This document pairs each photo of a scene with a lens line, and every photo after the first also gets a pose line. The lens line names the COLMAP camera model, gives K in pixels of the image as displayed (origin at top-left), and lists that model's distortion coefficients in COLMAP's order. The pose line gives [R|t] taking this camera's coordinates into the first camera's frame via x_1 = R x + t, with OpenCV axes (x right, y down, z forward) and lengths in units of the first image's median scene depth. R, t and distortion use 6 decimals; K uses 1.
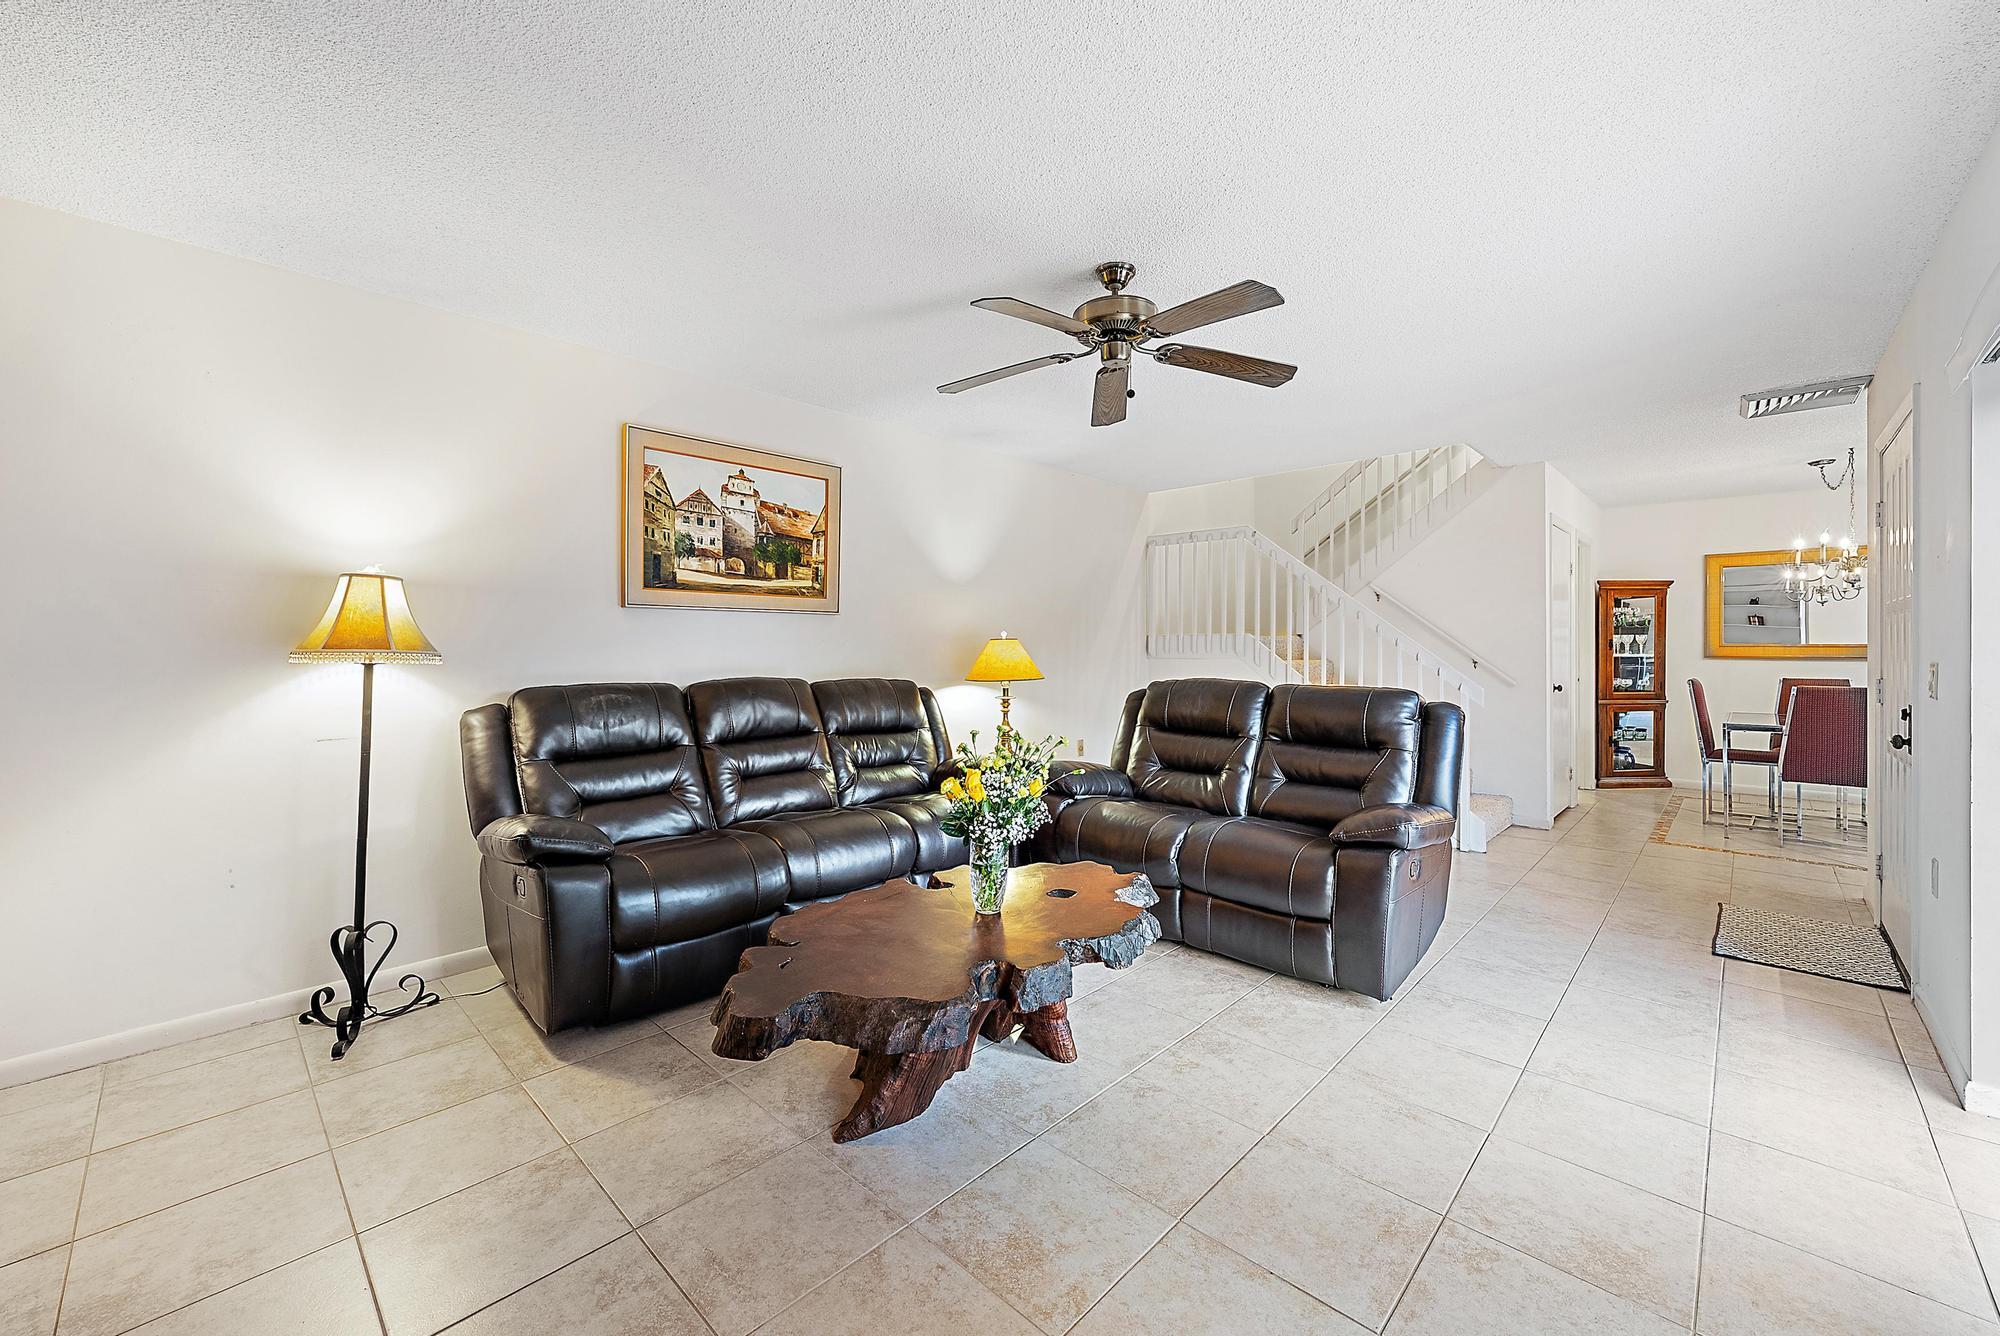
lens RADIAL K [[795.1, 0, 993.6], [0, 795.1, 658.0], [0, 0, 1]] dist [0.002124, 0.000071]
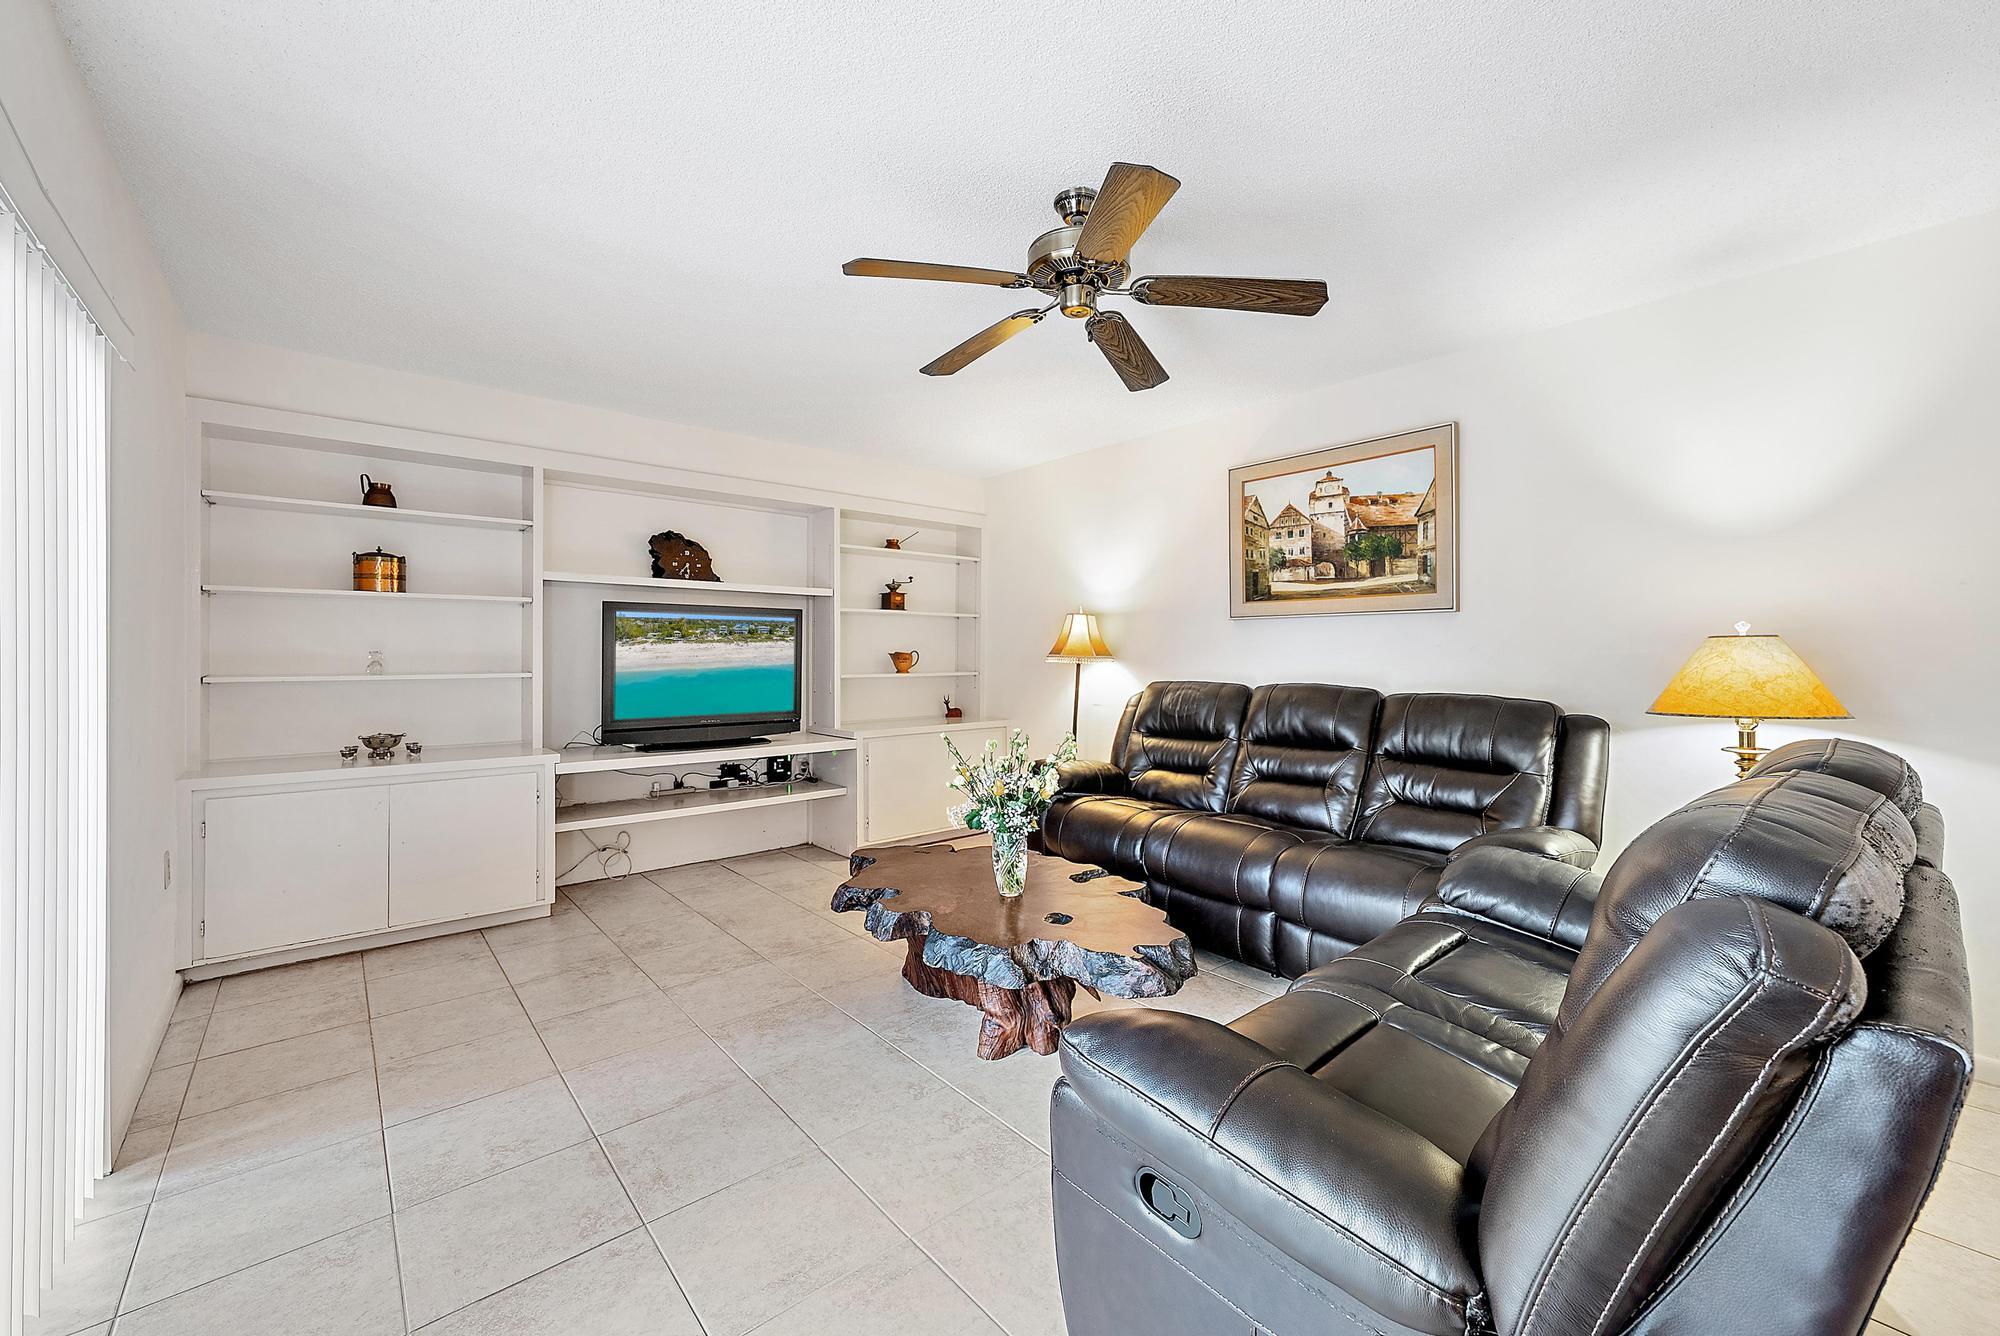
lens RADIAL K [[795.1, 0, 1009.3], [0, 795.1, 656.0], [0, 0, 1]] dist [0.002124, 0.000071]
pose [[-0.096402, -0.001523, -0.995341, 0.698504], [-0.017248, 0.999851, 0.000141, -0.003389], [0.995193, 0.017181, -0.096414, 0.711732]]
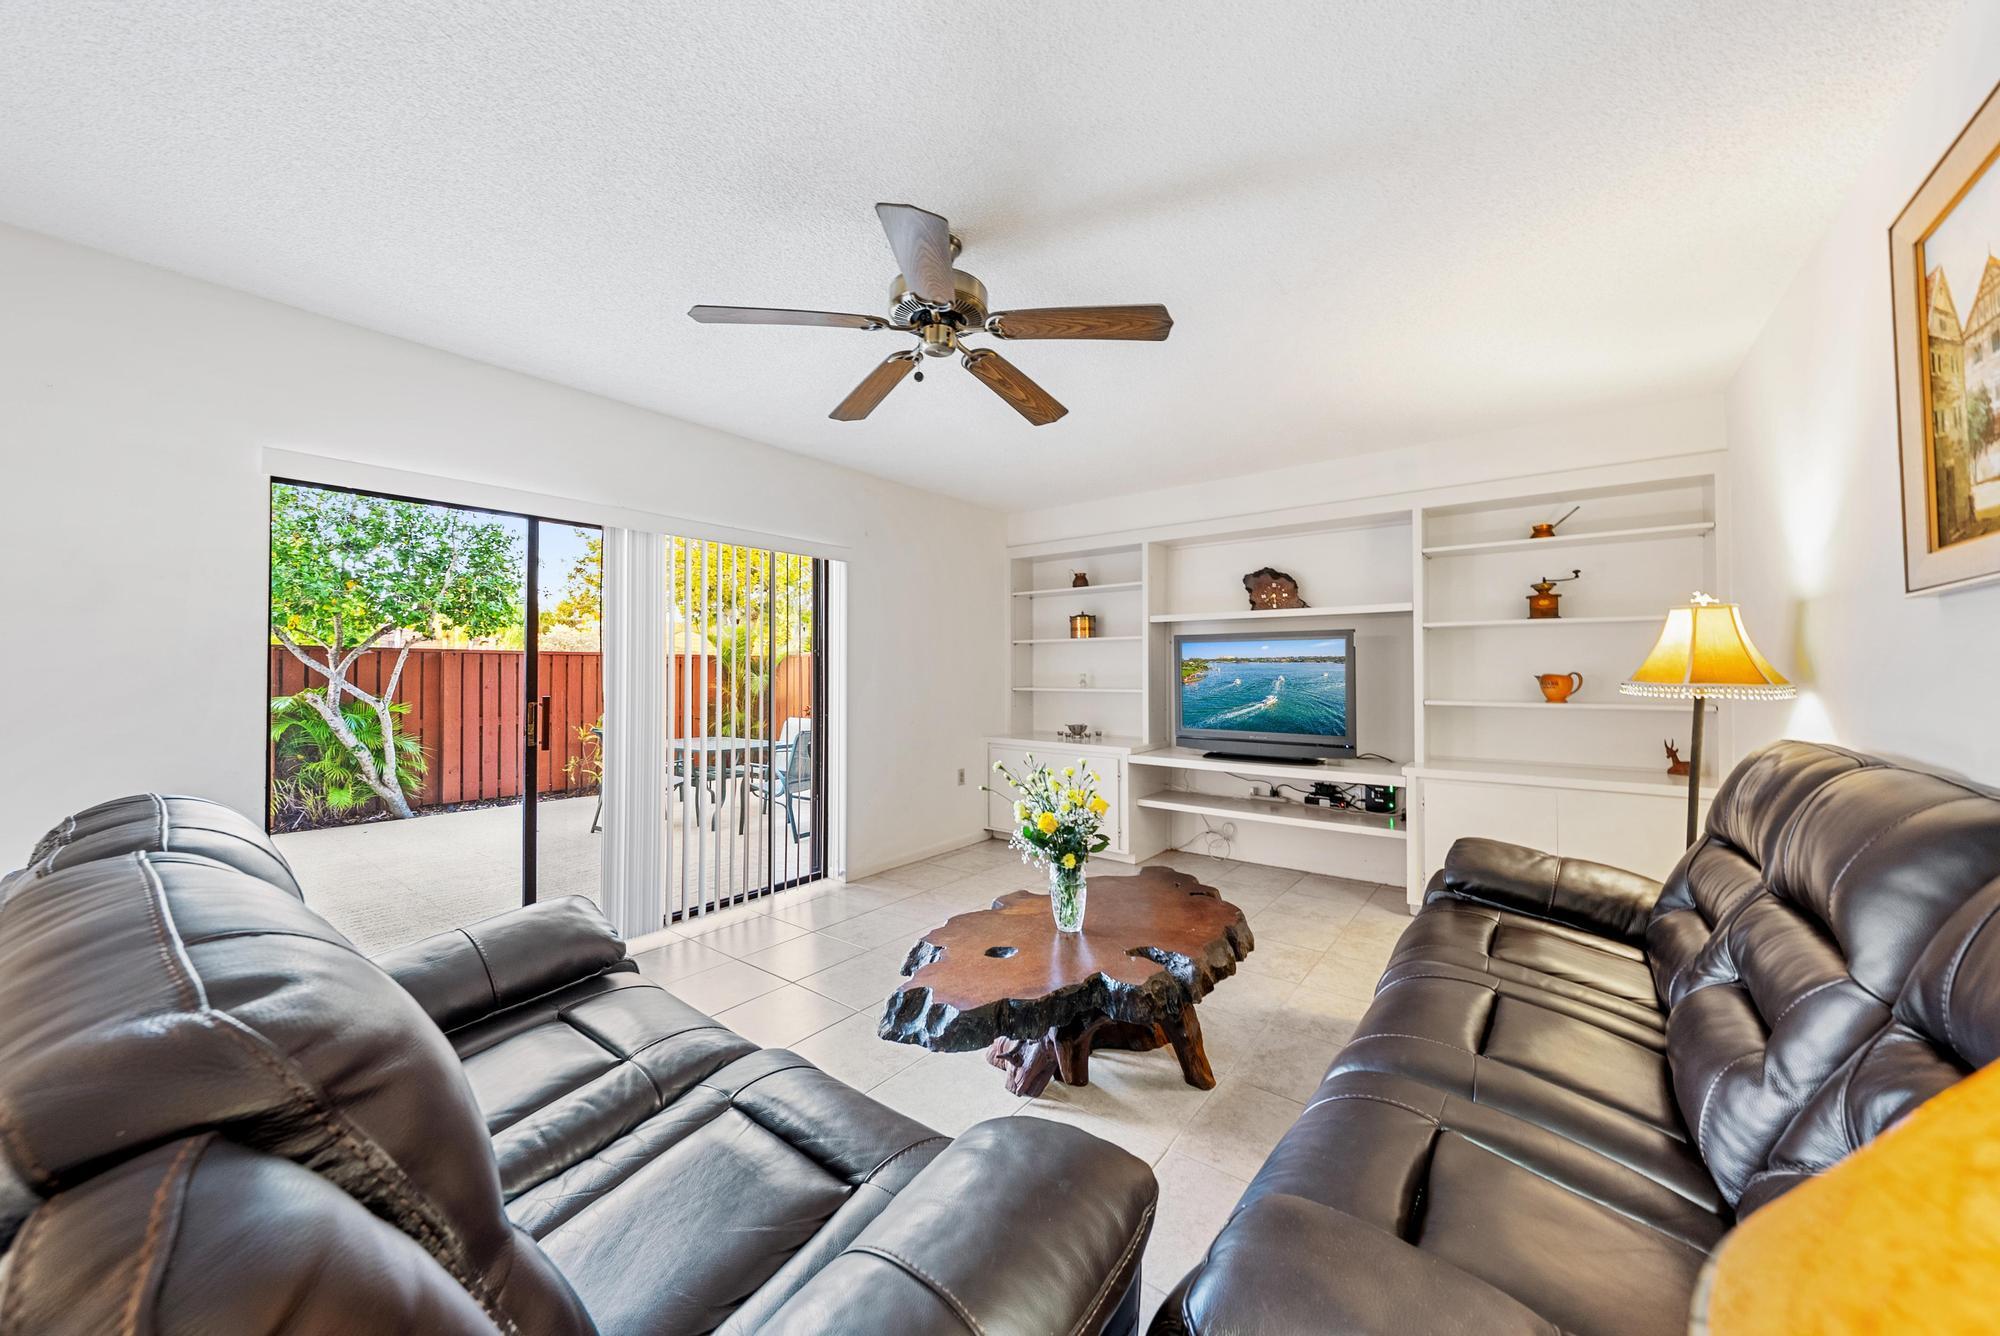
lens RADIAL K [[704.8, 0, 1013.8], [0, 704.8, 661.2], [0, 0, 1]] dist [-0.001128, 0.000001]
pose [[-0.995102, -0.005464, -0.098703, 0.101425], [-0.005539, 0.999985, 0.000484, -0.020761], [0.098699, 0.001028, -0.995117, 1.239899]]
